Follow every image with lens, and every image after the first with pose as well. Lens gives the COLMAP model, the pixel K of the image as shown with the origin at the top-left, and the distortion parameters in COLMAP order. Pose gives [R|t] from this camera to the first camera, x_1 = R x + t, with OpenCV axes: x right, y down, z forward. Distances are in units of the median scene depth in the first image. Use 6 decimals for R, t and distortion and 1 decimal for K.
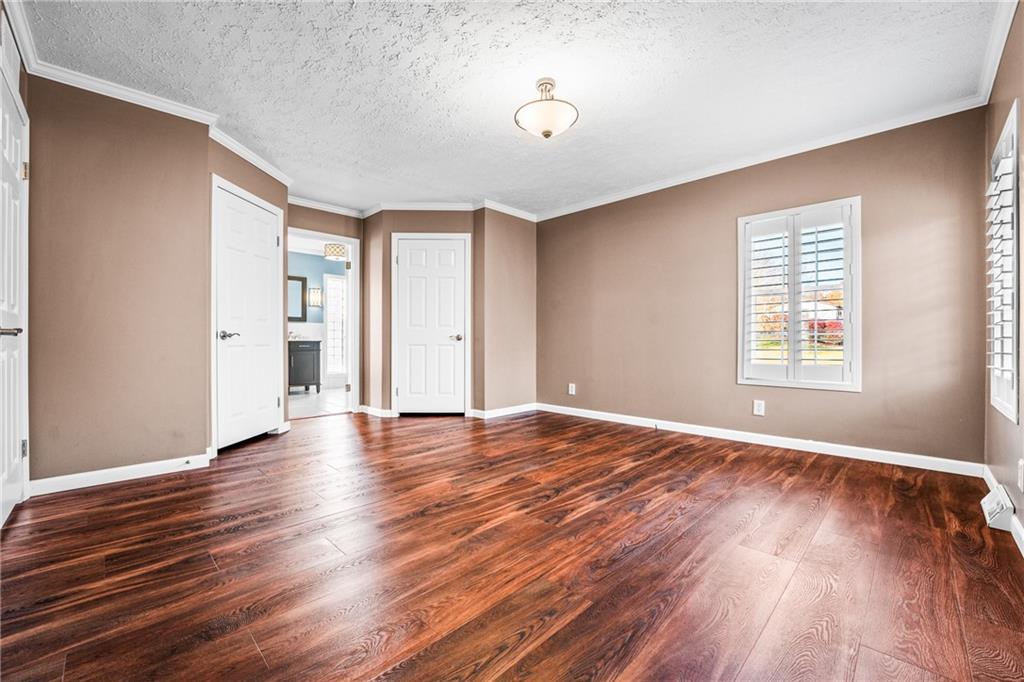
lens RADIAL K [[407.9, 0, 509.4], [0, 407.9, 341.5], [0, 0, 1]] dist [0.001682, -0.002620]
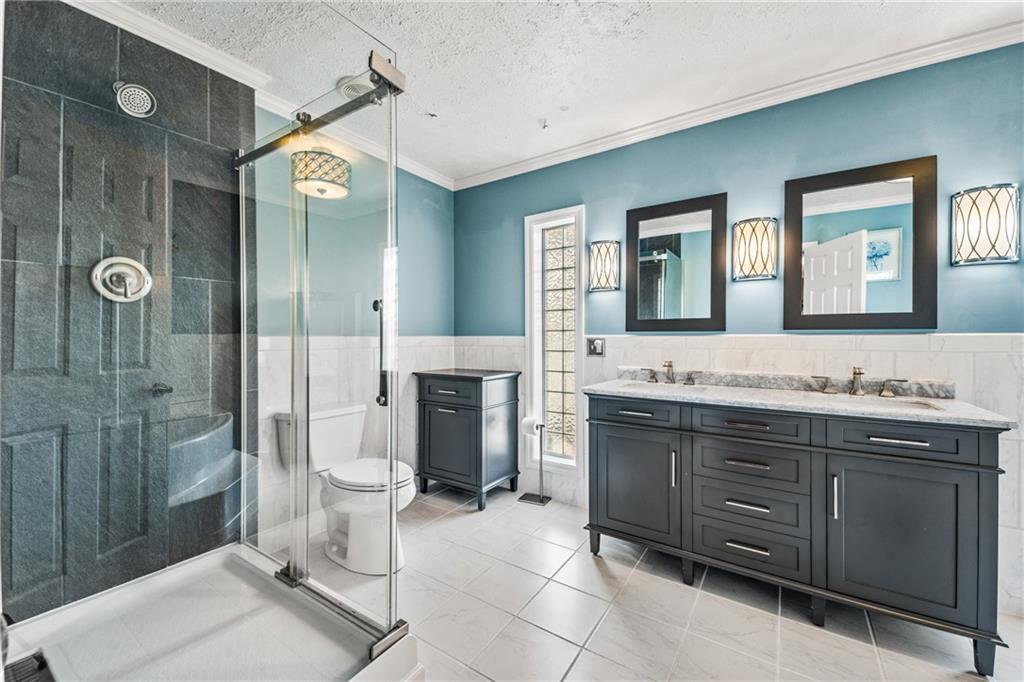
lens RADIAL K [[407.9, 0, 505.1], [0, 407.9, 335.6], [0, 0, 1]] dist [0.001682, -0.002620]
pose [[0.184084, 0.000519, -0.982910, -0.299259], [0.003519, 0.999993, 0.001187, -0.045863], [0.982904, -0.003678, 0.184081, 0.691726]]
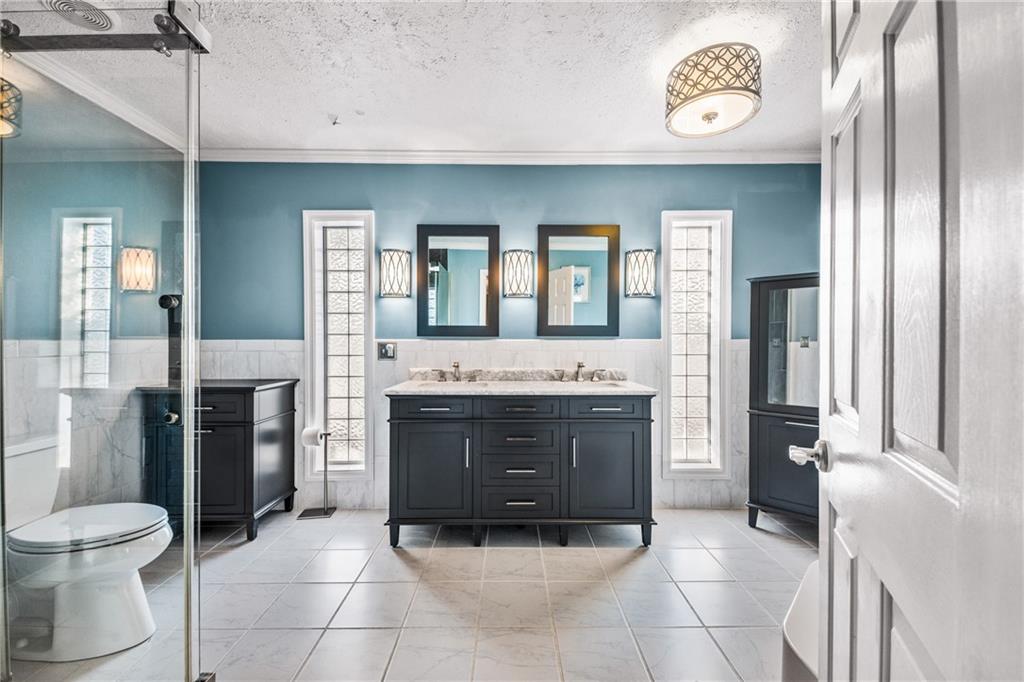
lens RADIAL K [[407.9, 0, 510.1], [0, 407.9, 340.9], [0, 0, 1]] dist [0.001682, -0.002620]
pose [[0.710642, 0.003124, -0.703547, -0.294876], [-0.001055, 0.999994, 0.003375, -0.045594], [0.703553, -0.001656, 0.710641, 0.645684]]
